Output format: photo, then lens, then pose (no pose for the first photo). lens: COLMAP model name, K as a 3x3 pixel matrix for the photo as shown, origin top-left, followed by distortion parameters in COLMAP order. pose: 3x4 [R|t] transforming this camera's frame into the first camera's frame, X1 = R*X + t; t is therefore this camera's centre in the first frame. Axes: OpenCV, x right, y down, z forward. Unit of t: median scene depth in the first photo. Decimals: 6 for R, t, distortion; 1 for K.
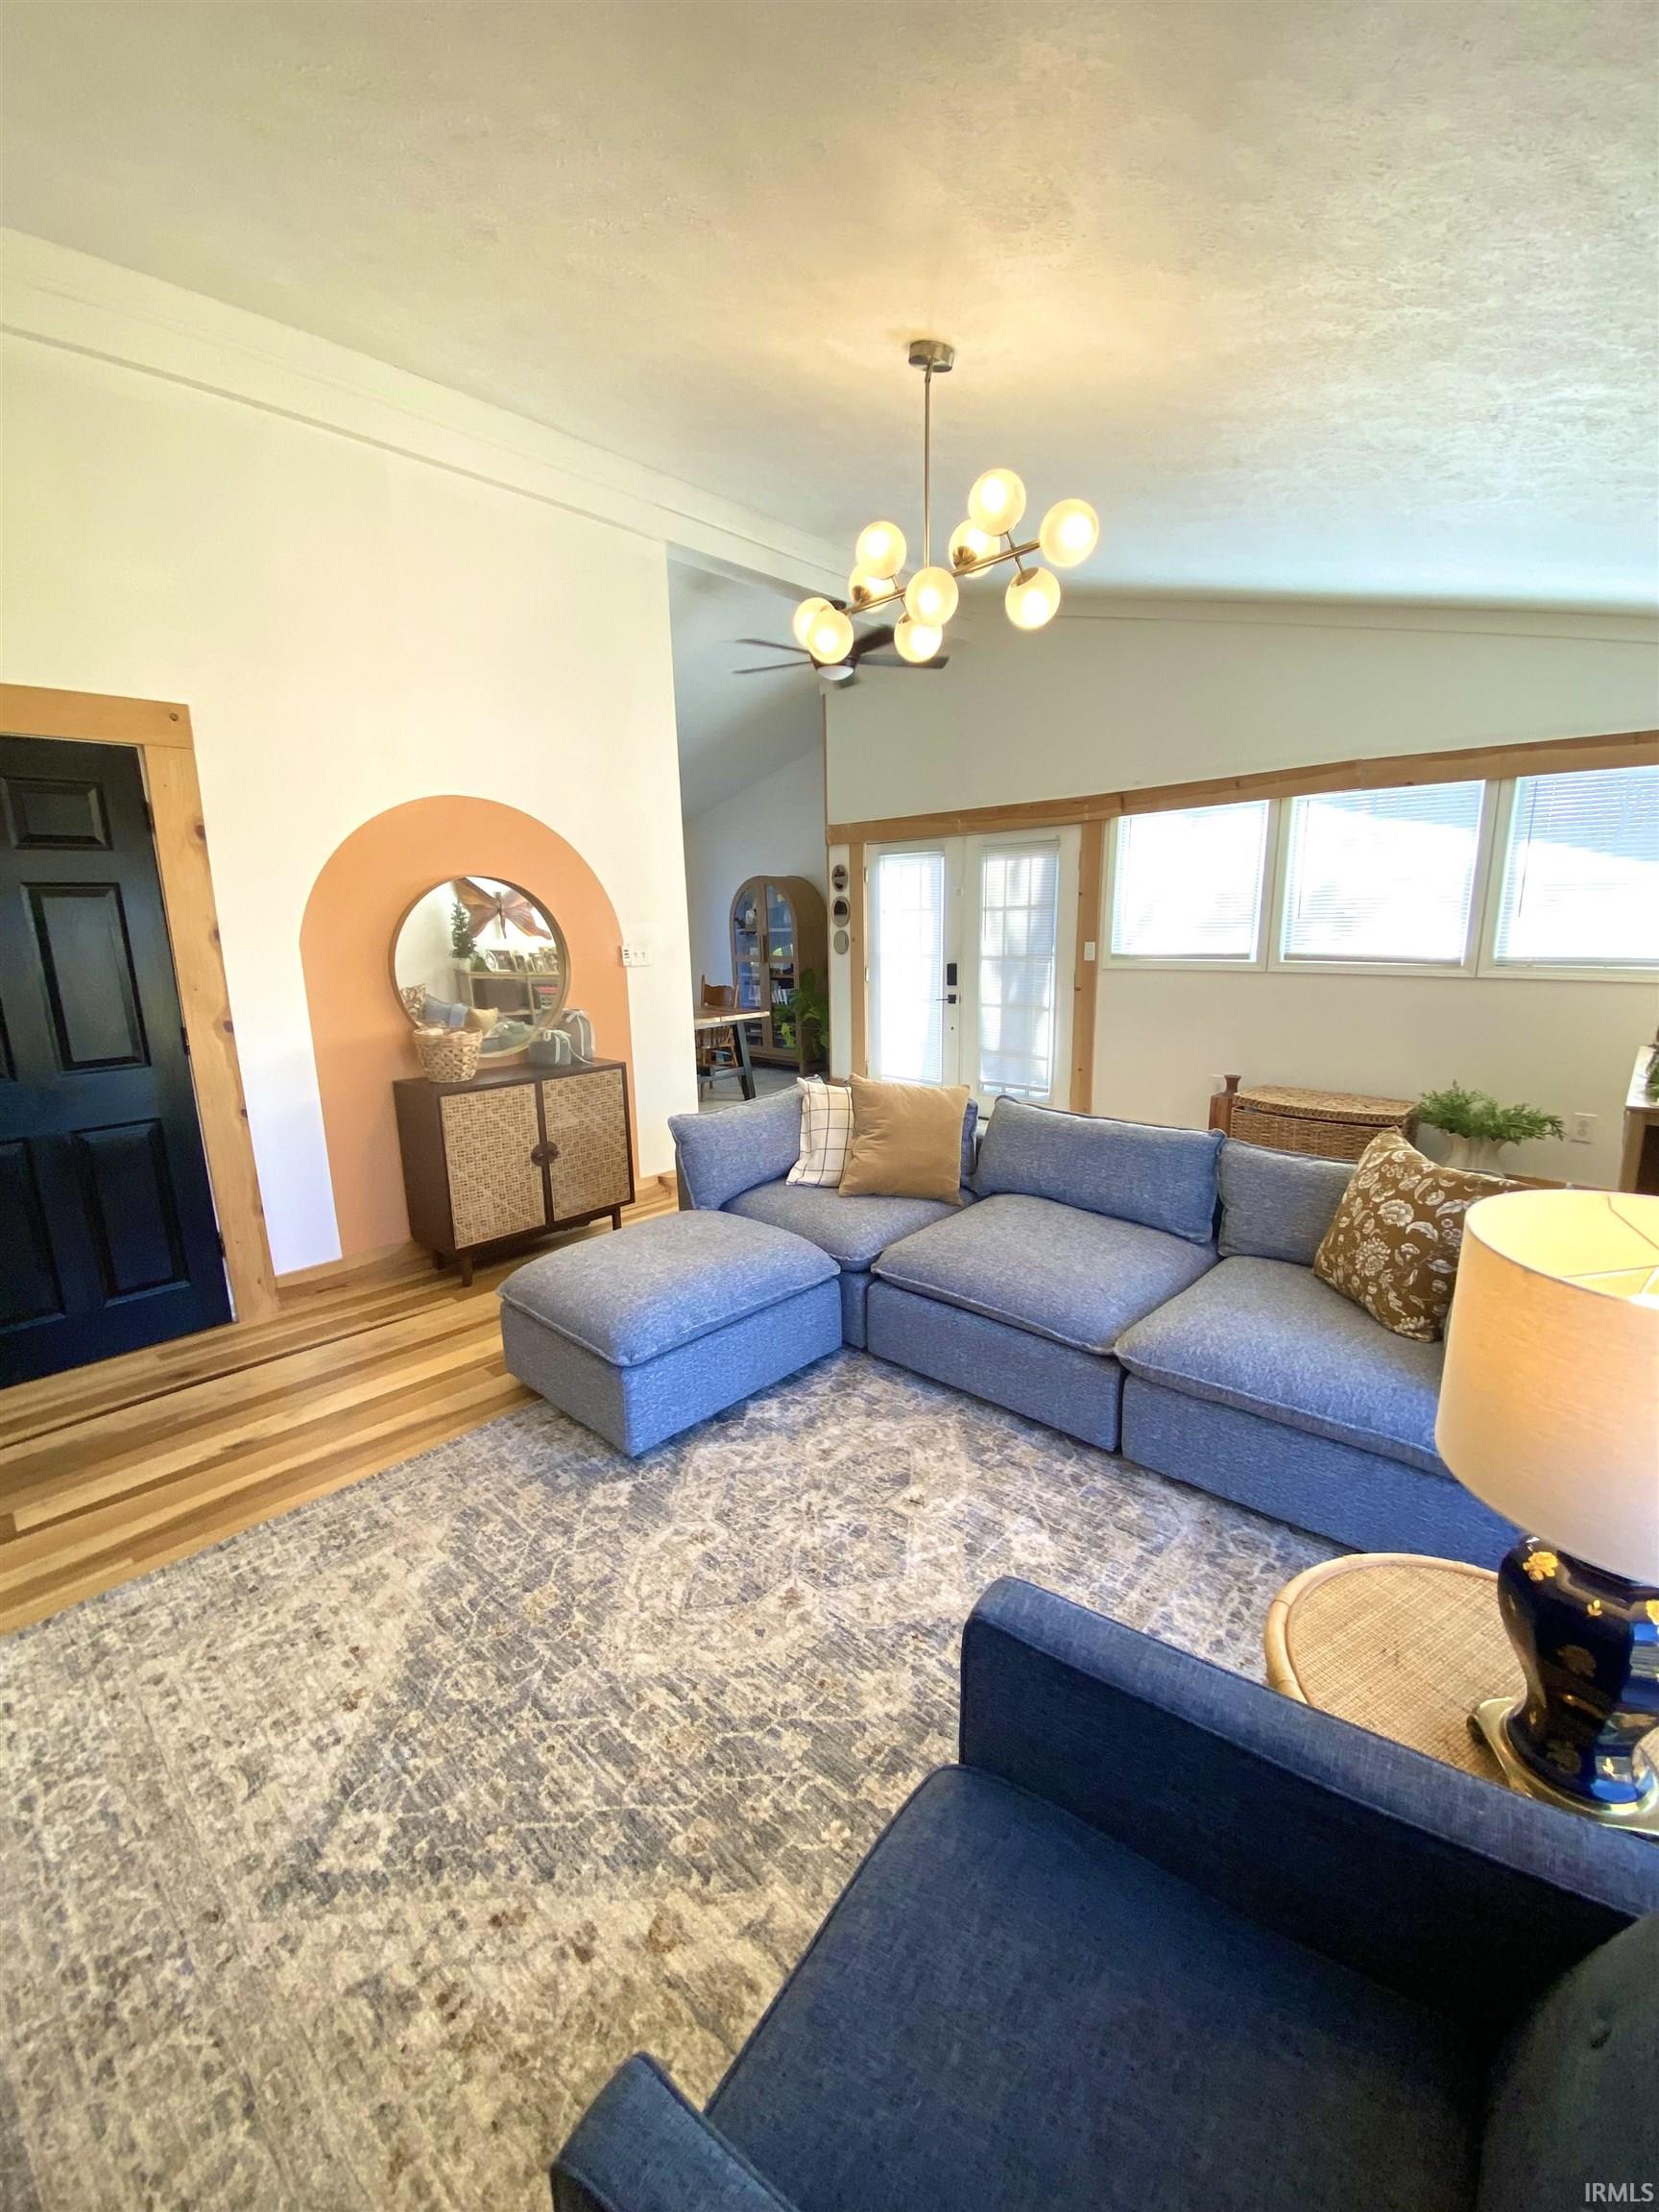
lens RADIAL K [[876.8, 0, 799.5], [0, 876.8, 1107.3], [0, 0, 1]] dist [0.031772, -0.022453]
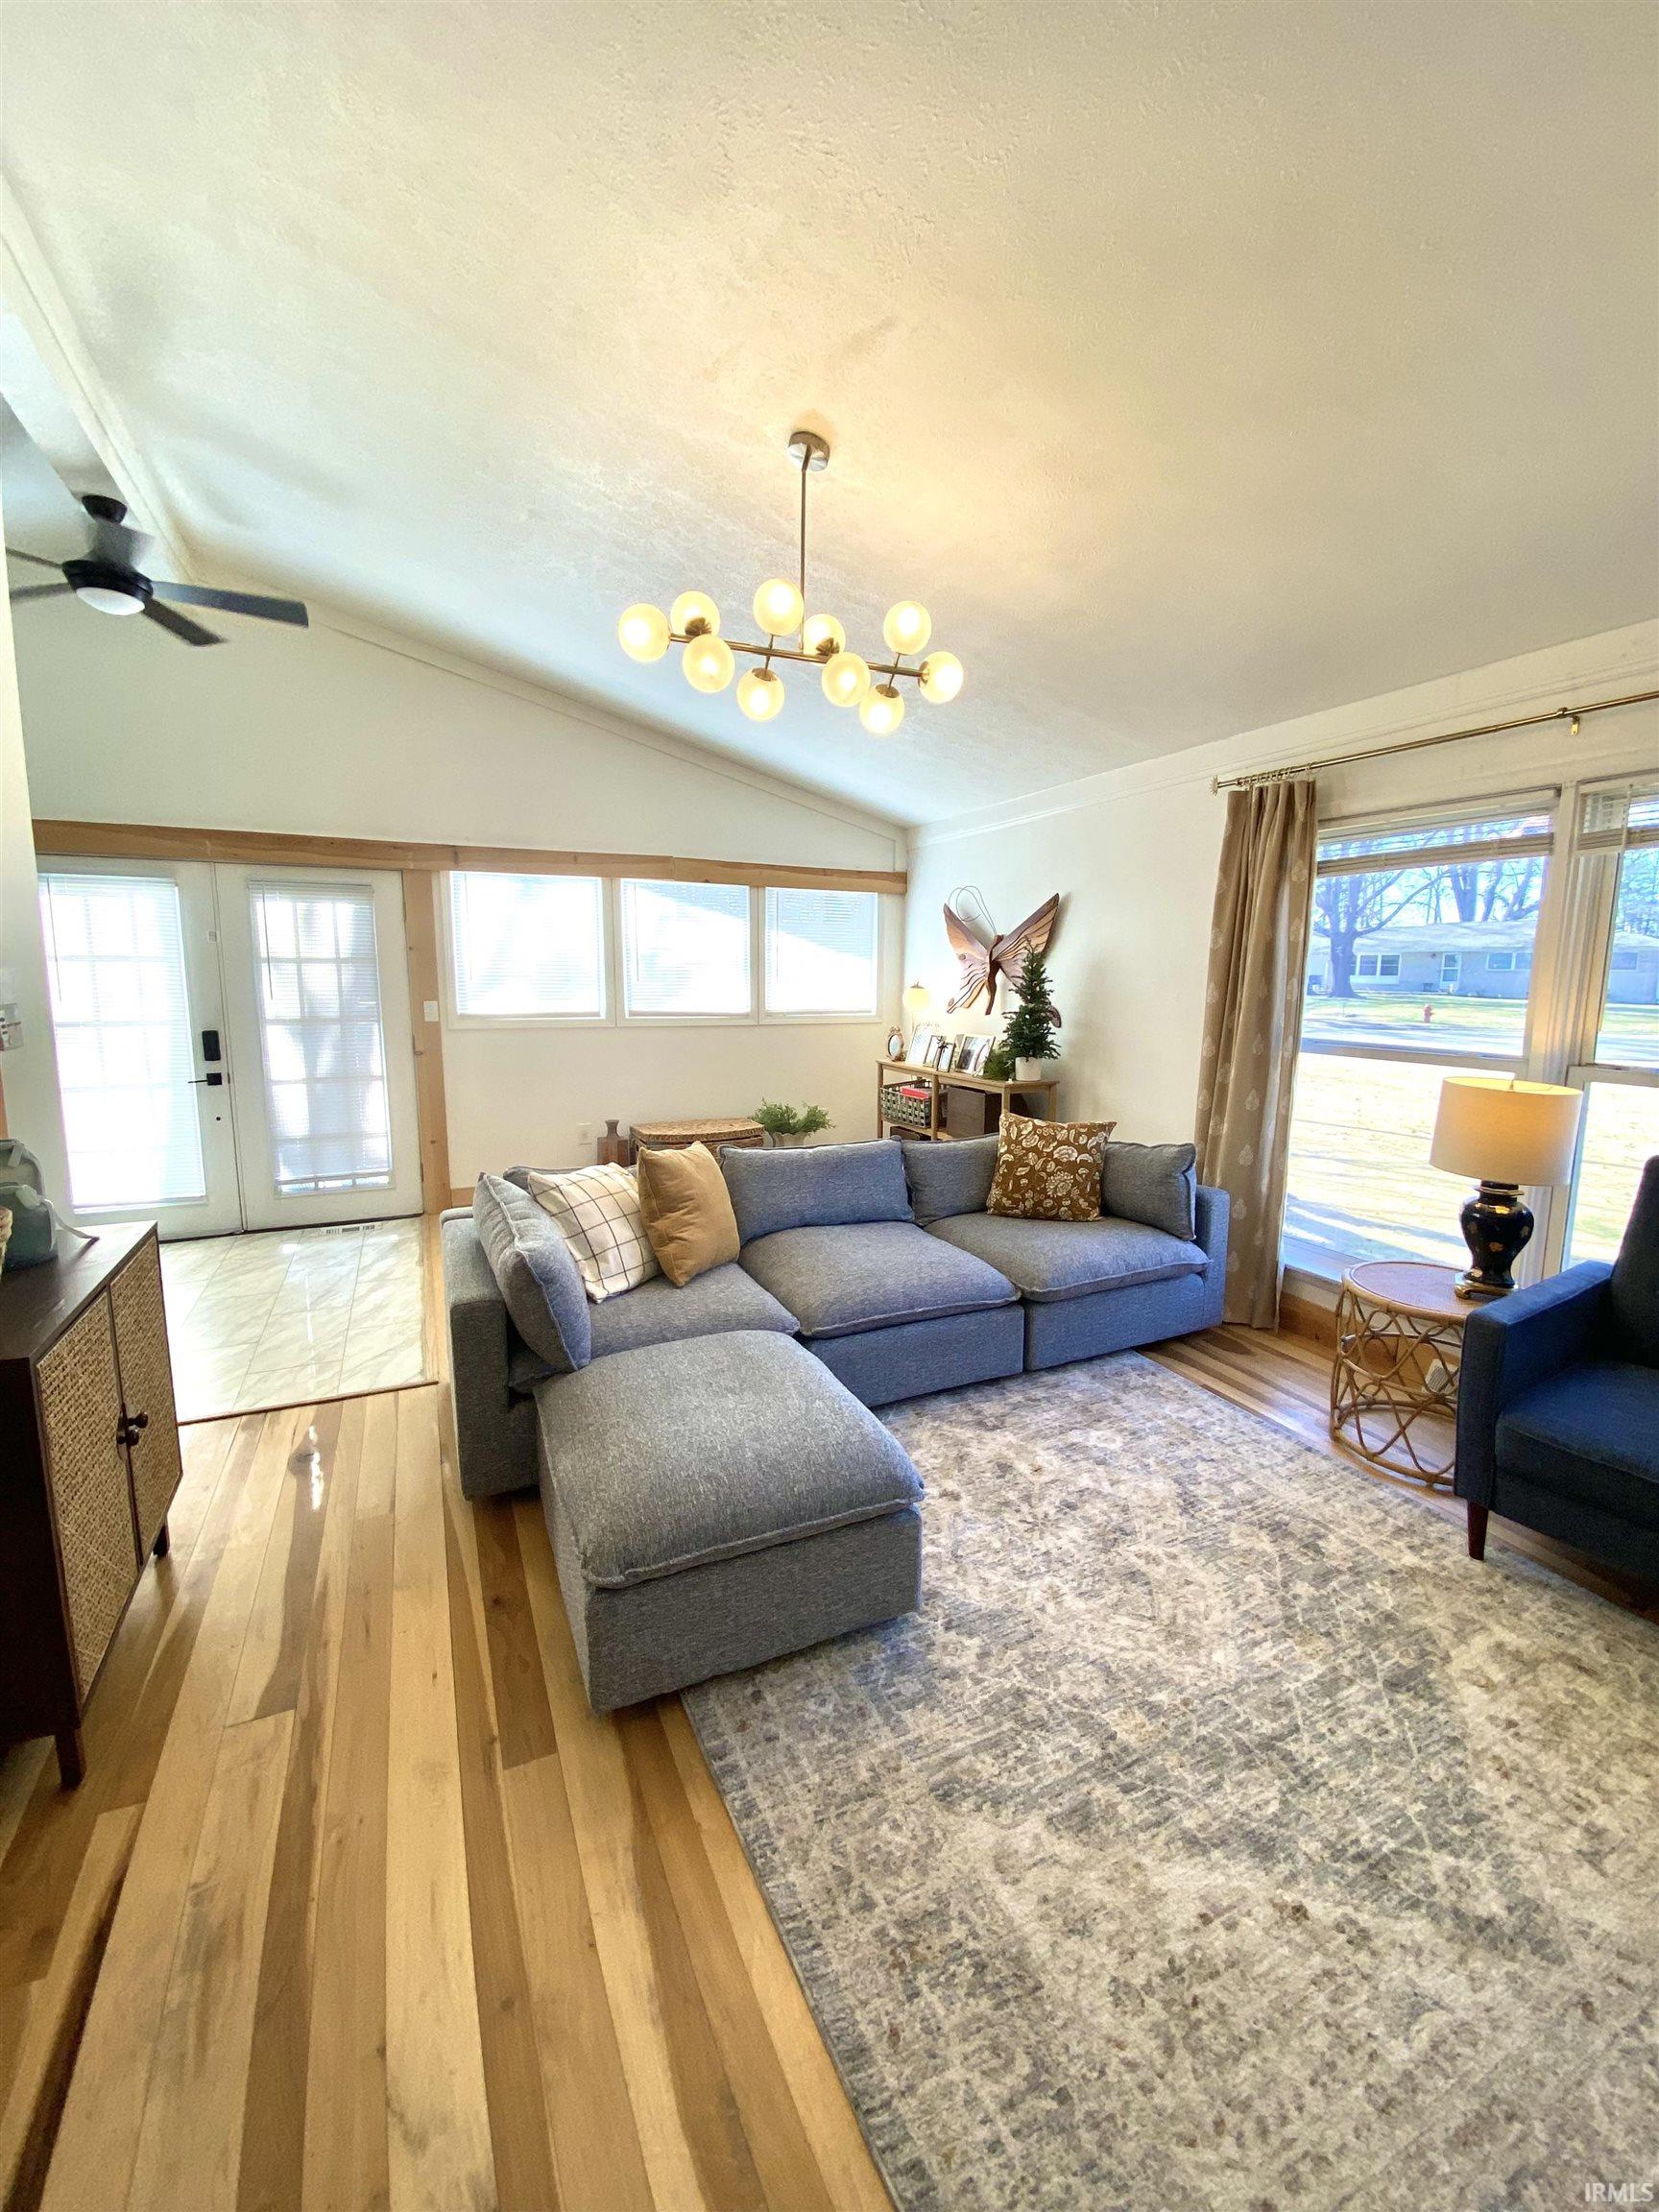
lens RADIAL K [[902.3, 0, 824.2], [0, 902.3, 1104.2], [0, 0, 1]] dist [0.023982, -0.020265]
pose [[0.360616, -0.110294, 0.926170, -0.649451], [0.181630, 0.982278, 0.046256, -0.083603], [-0.914859, 0.151540, 0.374258, 0.467986]]
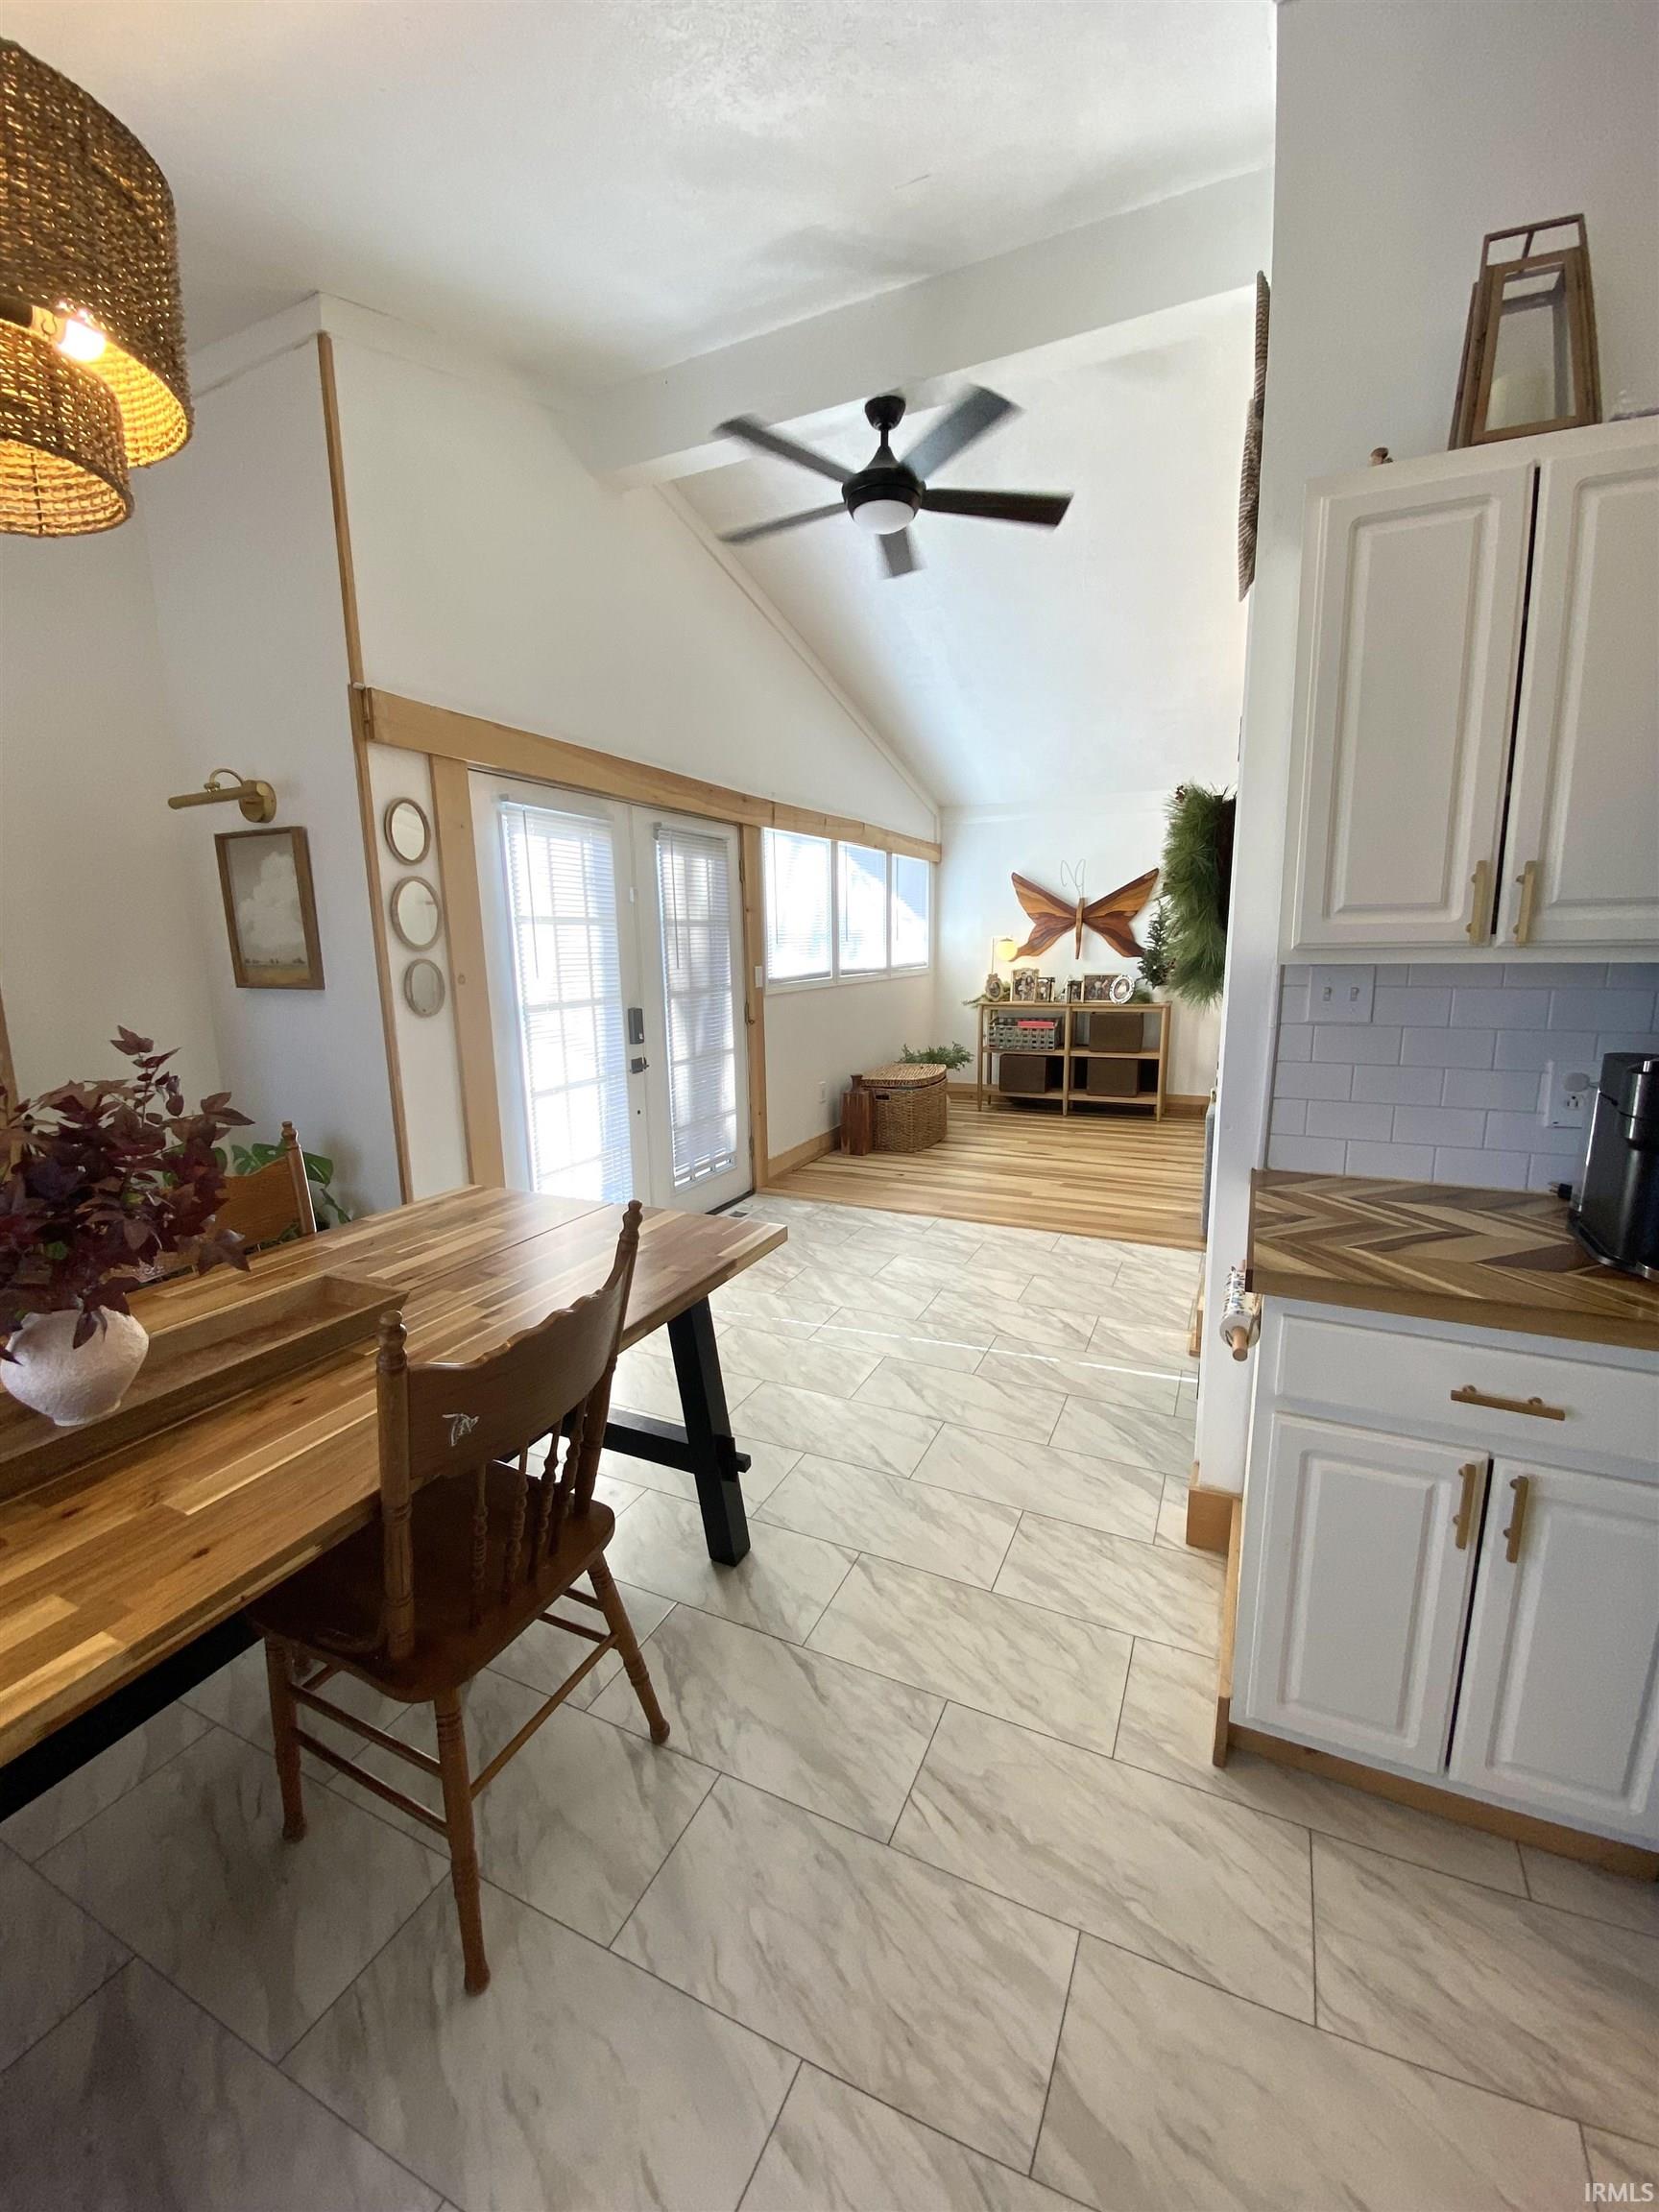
lens RADIAL K [[886.1, 0, 826.7], [0, 886.1, 1100.6], [0, 0, 1]] dist [0.010682, -0.016940]
pose [[-0.335045, -0.139179, 0.931866, -0.845466], [0.224360, 0.948795, 0.222374, -0.386163], [-0.915100, 0.283578, -0.286663, 1.974476]]
